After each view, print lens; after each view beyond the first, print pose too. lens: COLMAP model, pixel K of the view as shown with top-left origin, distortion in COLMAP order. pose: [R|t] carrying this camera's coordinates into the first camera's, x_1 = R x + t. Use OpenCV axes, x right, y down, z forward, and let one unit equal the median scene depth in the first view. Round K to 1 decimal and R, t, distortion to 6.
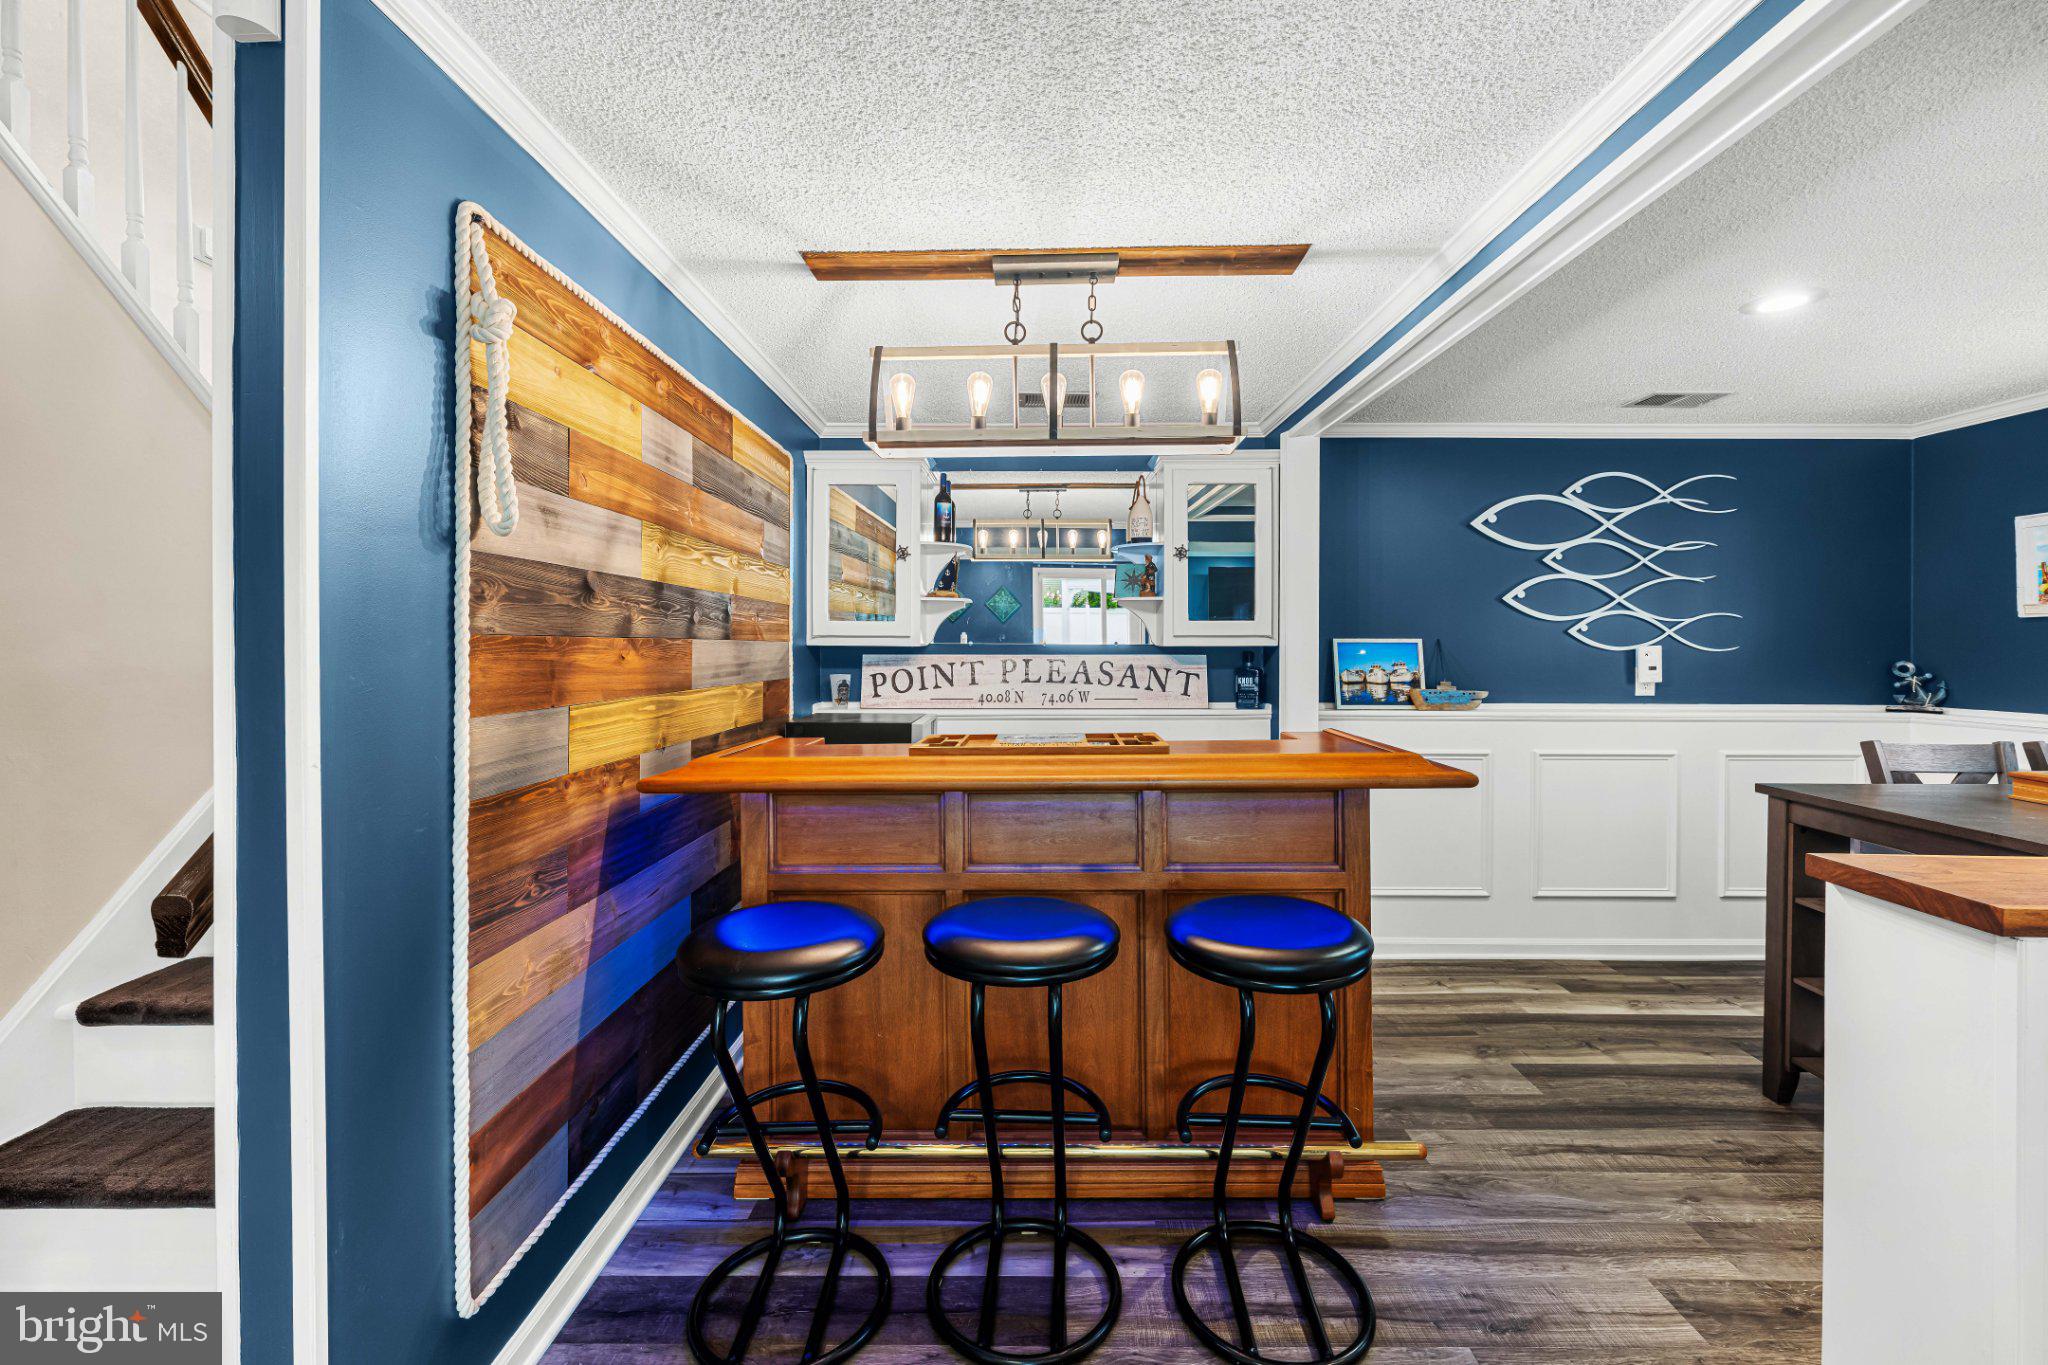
lens RADIAL K [[849.1, 0, 1018.7], [0, 849.1, 650.1], [0, 0, 1]] dist [-0.002247, -0.000685]
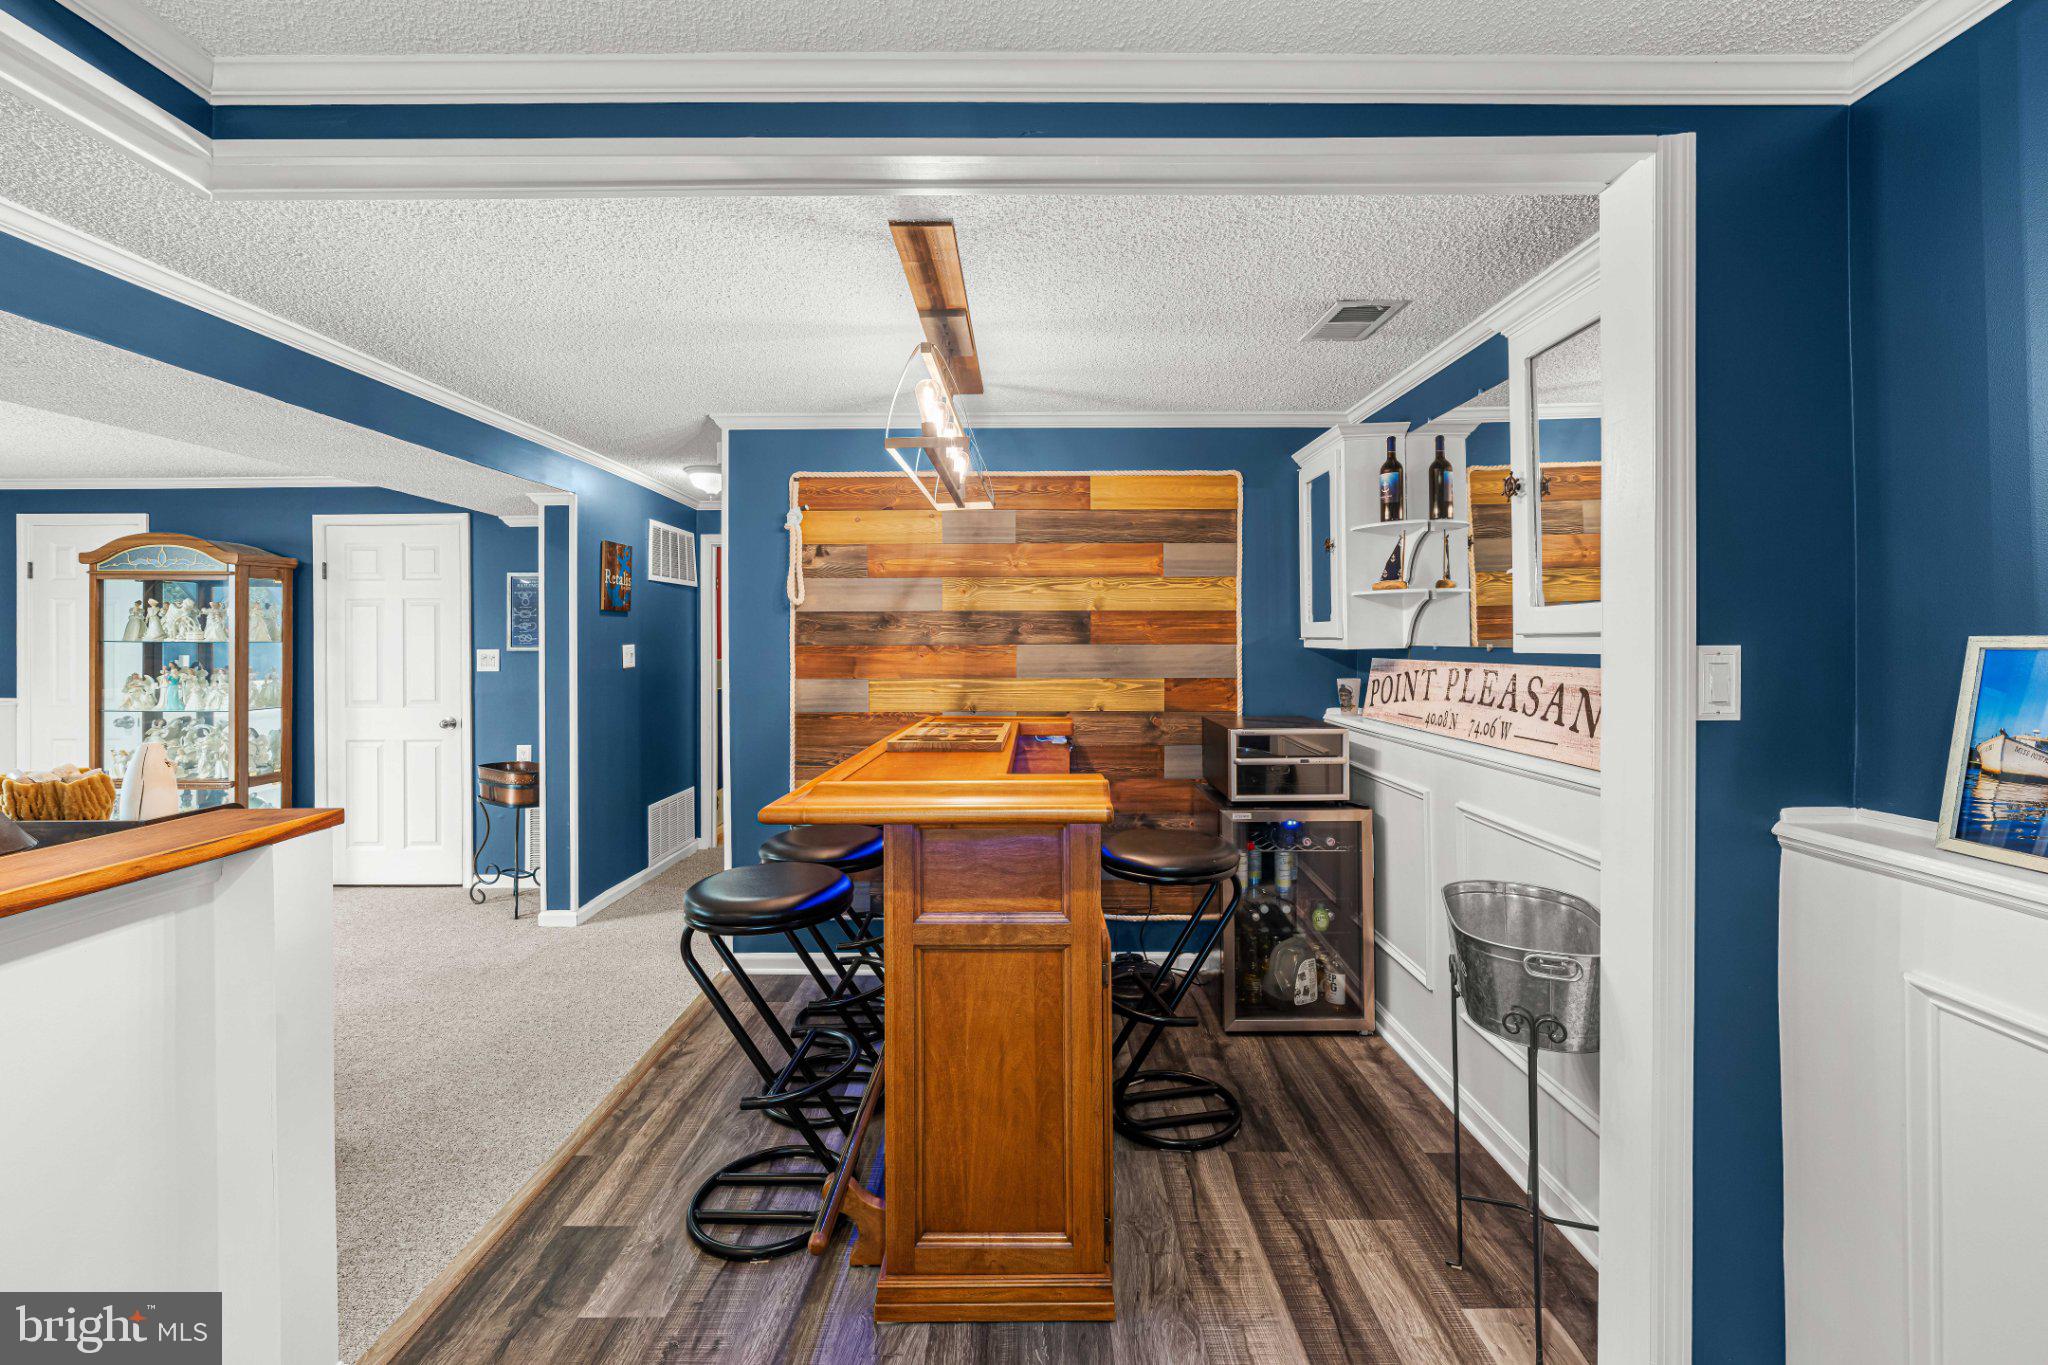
lens RADIAL K [[819.2, 0, 1024.8], [0, 819.2, 660.9], [0, 0, 1]] dist [0.000594, 0.000452]
pose [[0.022592, 0.022524, -0.999491, 0.682081], [-0.000900, 0.999746, 0.022510, -0.010731], [0.999744, 0.000391, 0.022606, 0.627597]]
